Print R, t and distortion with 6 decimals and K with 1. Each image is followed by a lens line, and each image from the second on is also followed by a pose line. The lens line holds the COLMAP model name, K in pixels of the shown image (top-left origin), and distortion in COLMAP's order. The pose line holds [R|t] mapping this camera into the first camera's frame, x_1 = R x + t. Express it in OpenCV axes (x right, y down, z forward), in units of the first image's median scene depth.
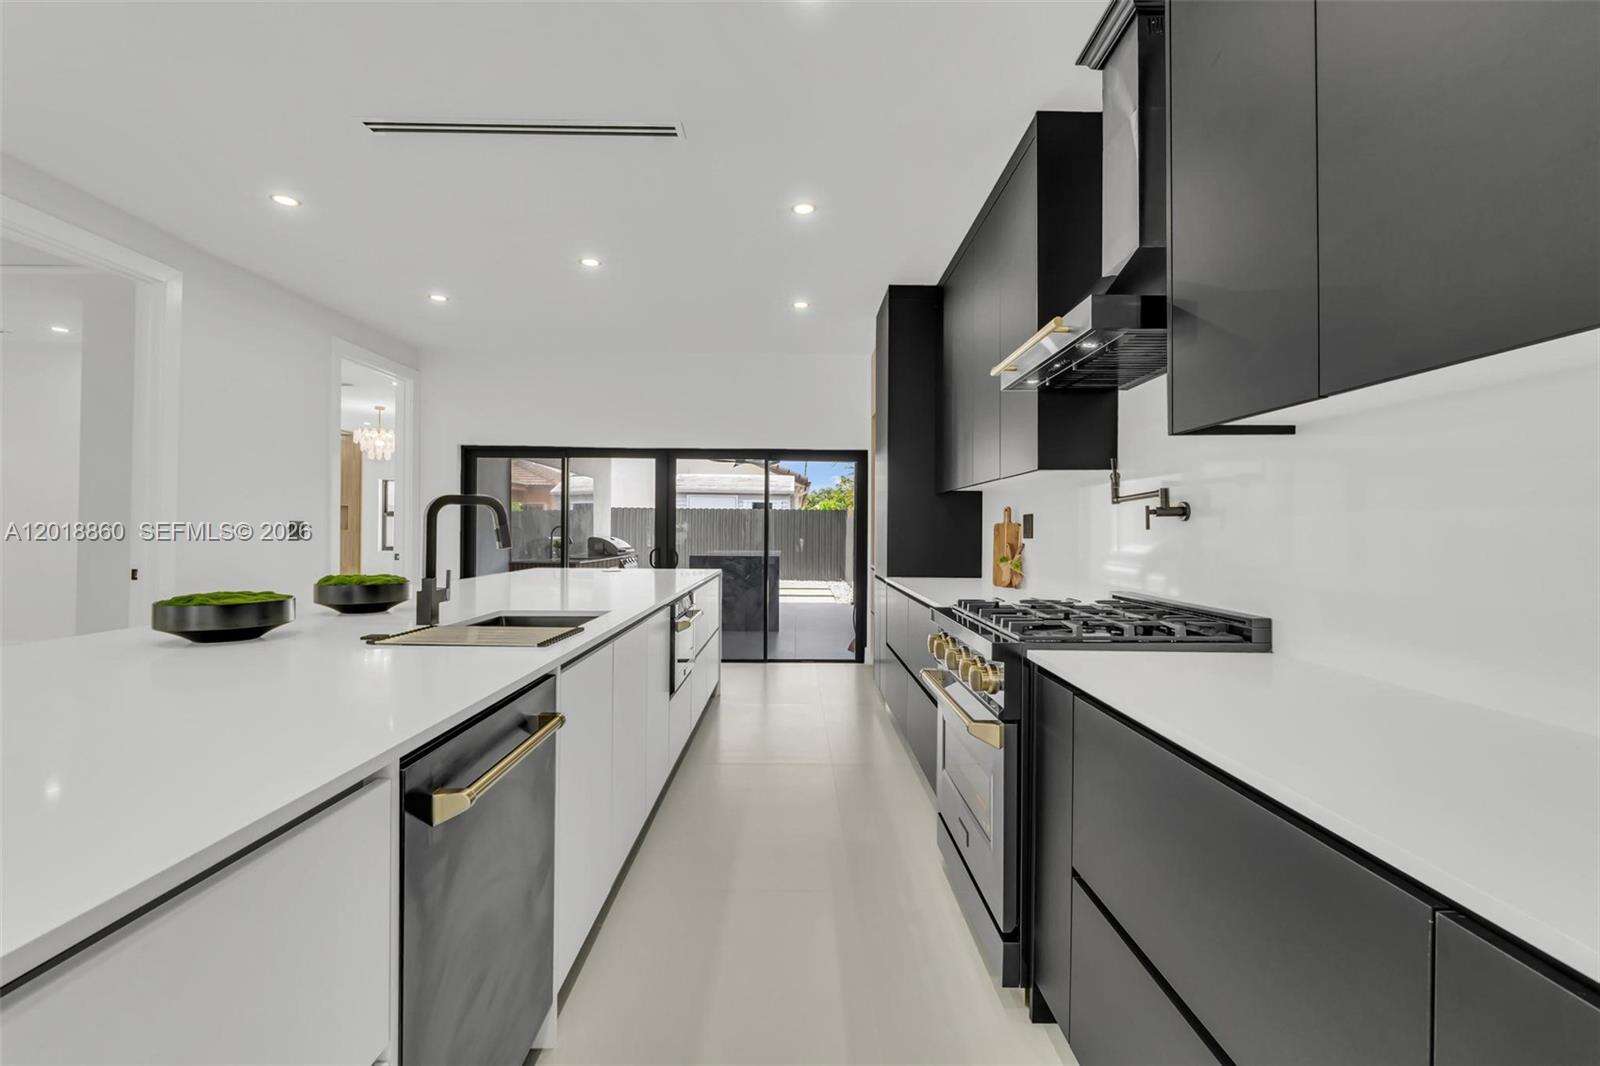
lens RADIAL K [[677.4, 0, 808.3], [0, 677.4, 521.8], [0, 0, 1]] dist [0.002374, 0.000537]
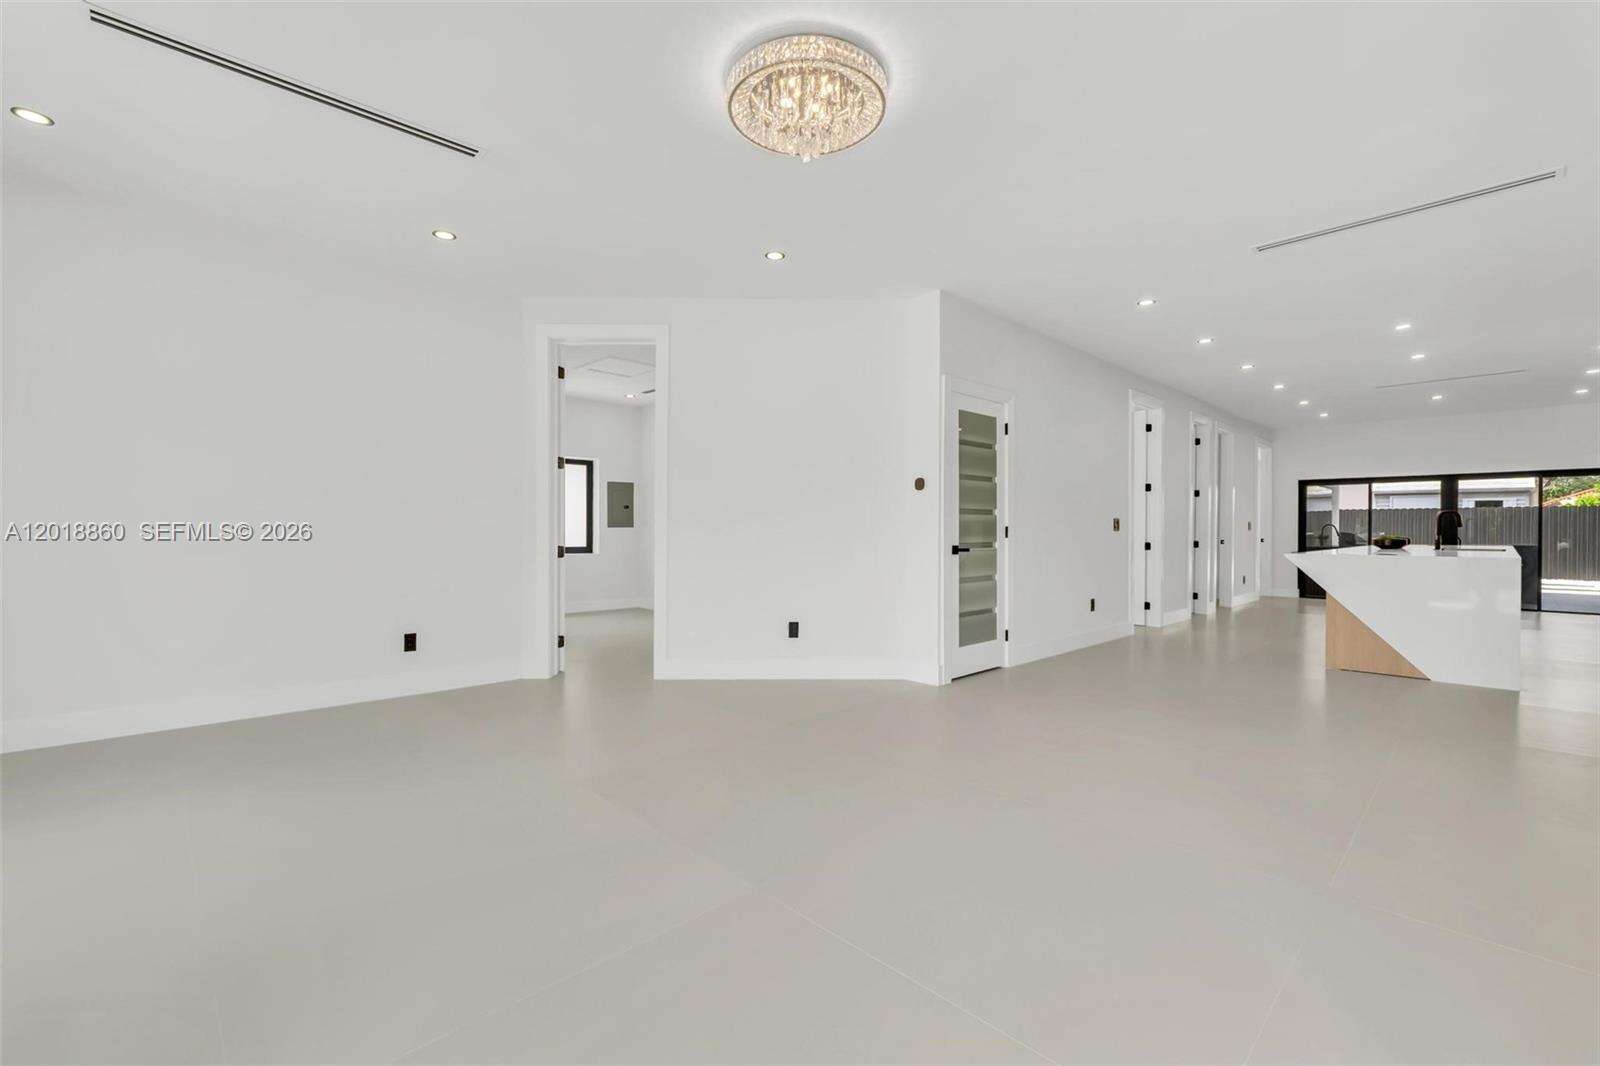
lens RADIAL K [[646.0, 0, 841.3], [0, 646.0, 536.8], [0, 0, 1]] dist [0.000537, 0.000193]
pose [[0.690089, 0.003256, -0.723717, -0.154477], [0.010755, 0.999833, 0.014754, 0.005470], [0.723644, -0.017965, 0.689939, -1.781944]]
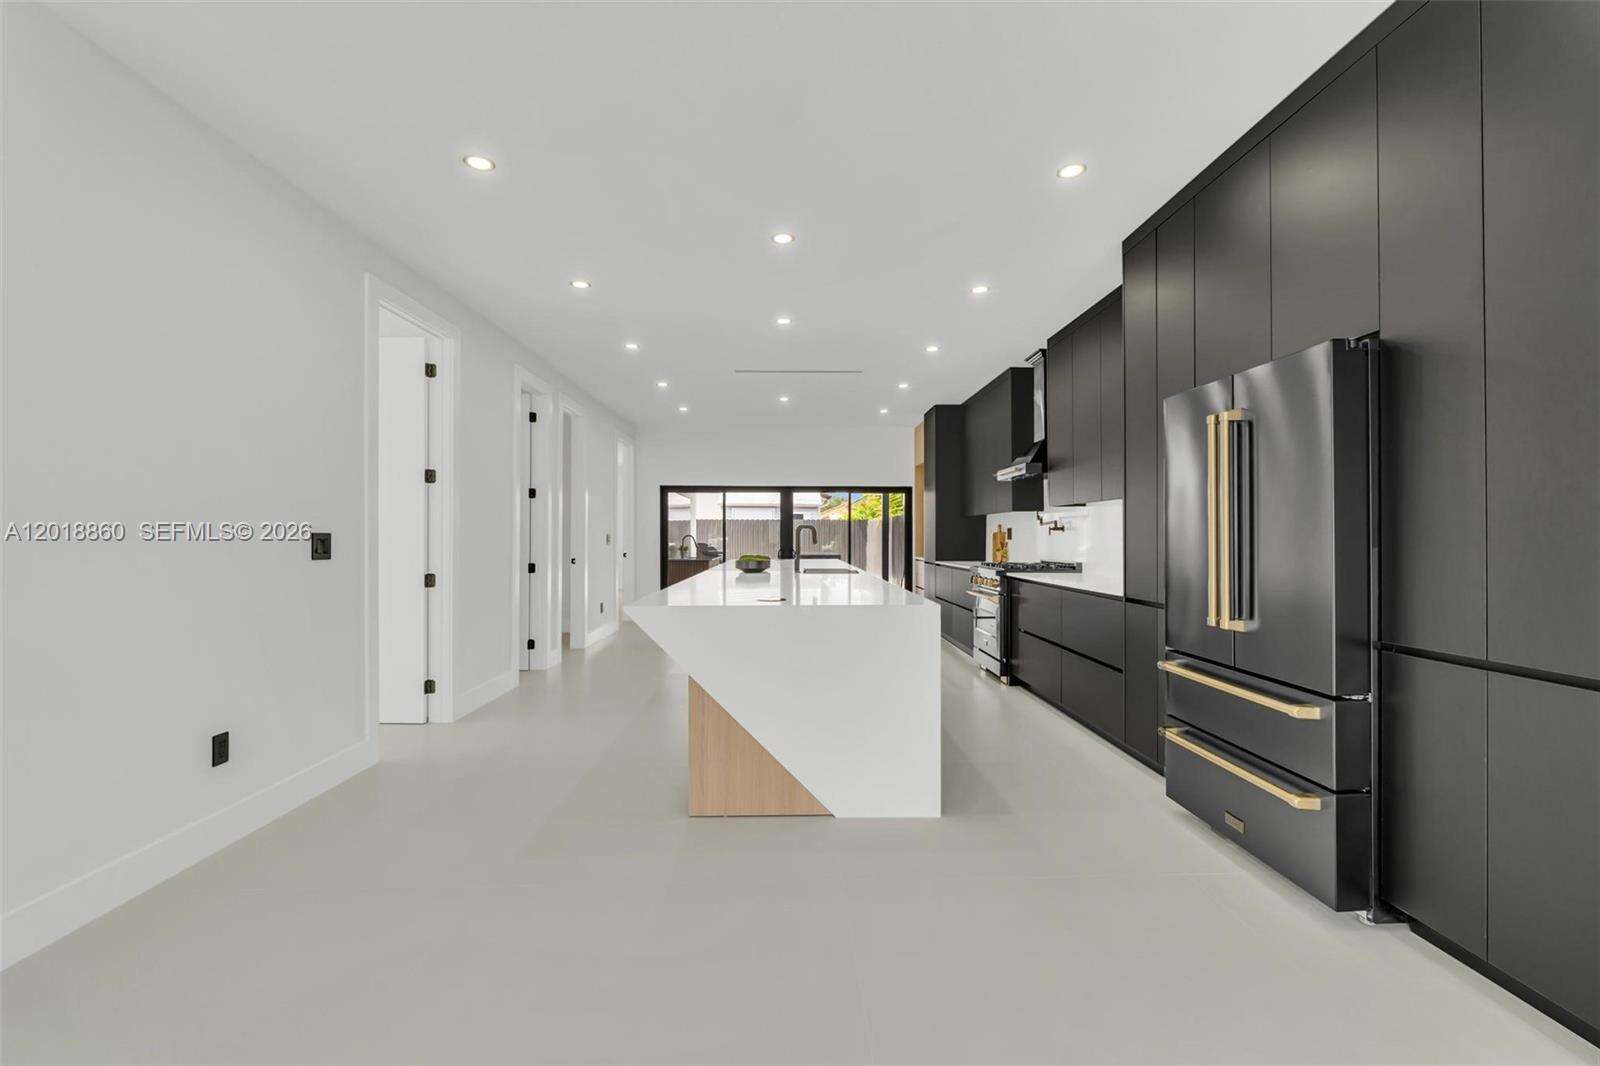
lens RADIAL K [[677.4, 0, 808.3], [0, 677.4, 521.8], [0, 0, 1]] dist [0.002374, 0.000537]
pose [[0.999882, -0.004480, 0.014724, -0.293909], [0.004626, 0.999941, -0.009858, -0.011639], [-0.014679, 0.009925, 0.999843, -0.972866]]
